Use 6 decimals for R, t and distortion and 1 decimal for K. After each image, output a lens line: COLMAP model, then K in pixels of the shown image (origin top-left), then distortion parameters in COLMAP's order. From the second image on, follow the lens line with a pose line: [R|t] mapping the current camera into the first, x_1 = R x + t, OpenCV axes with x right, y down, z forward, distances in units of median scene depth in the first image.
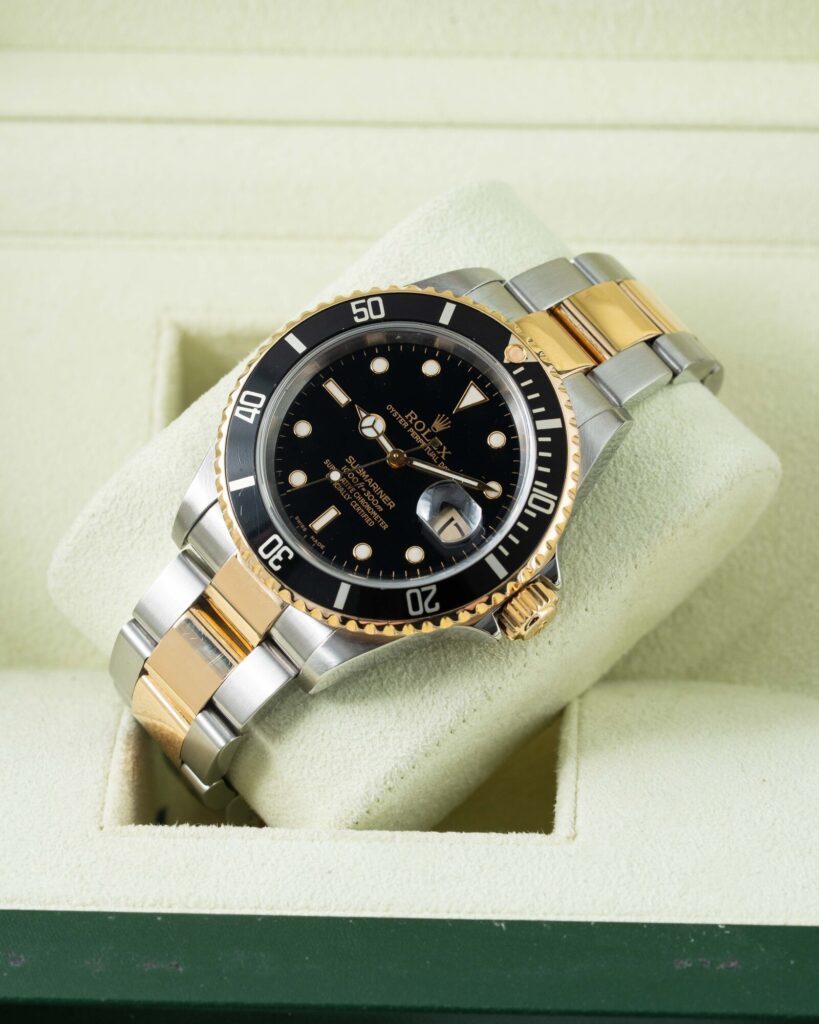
lens RADIAL K [[4446.9, 0, 409.5], [0, 4446.9, 512.0], [0, 0, 1]] dist [-0.282048, 5.817361]
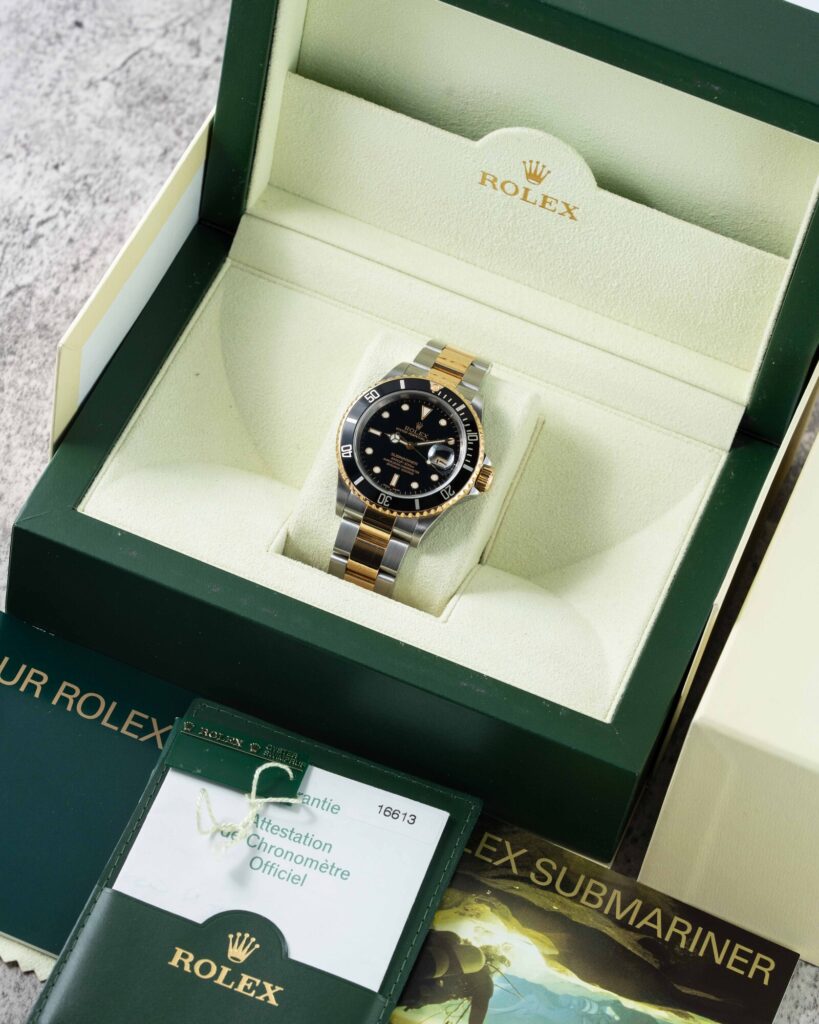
lens RADIAL K [[4446.9, 0, 409.5], [0, 4446.9, 512.0], [0, 0, 1]] dist [-0.282048, 5.817361]
pose [[0.893463, -0.410409, 0.182448, -0.468567], [0.411688, 0.910741, 0.032602, -0.059234], [-0.179543, 0.045983, 0.982675, -1.423421]]
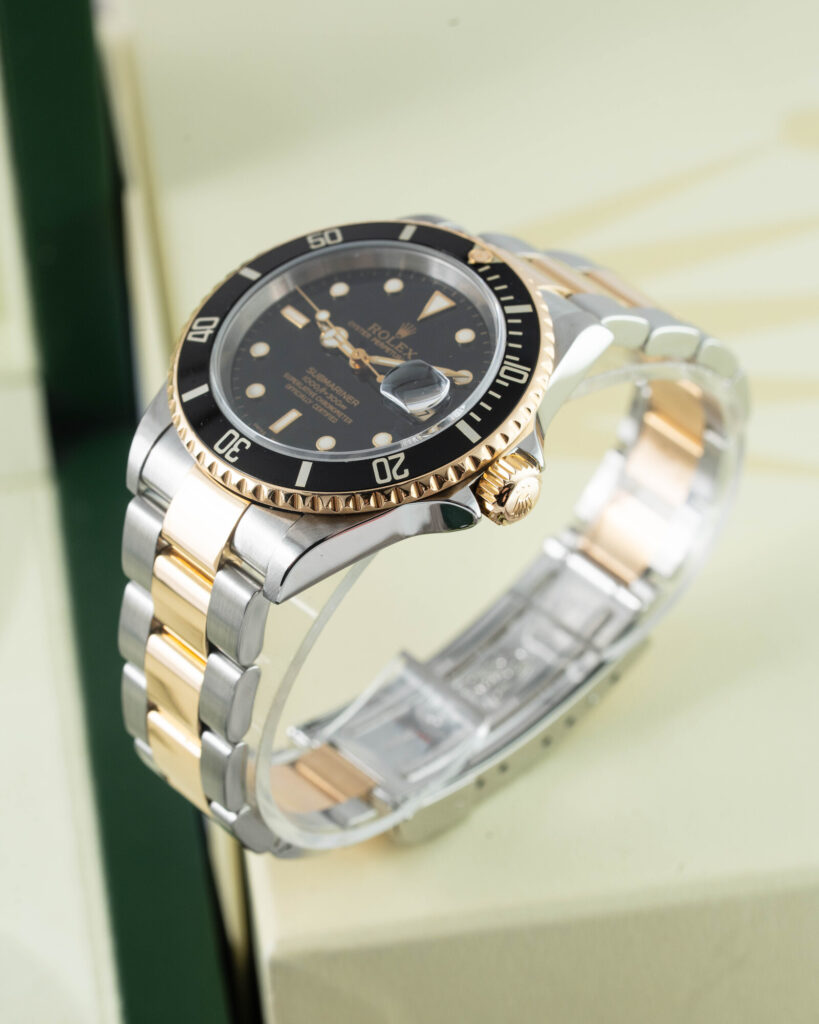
lens RADIAL K [[4446.9, 0, 409.5], [0, 4446.9, 512.0], [0, 0, 1]] dist [-0.282048, 5.817361]
pose [[0.996998, -0.070098, -0.032870, 0.036135], [0.050436, 0.910153, -0.411190, 0.402405], [0.058740, 0.408298, 0.910957, 0.160970]]
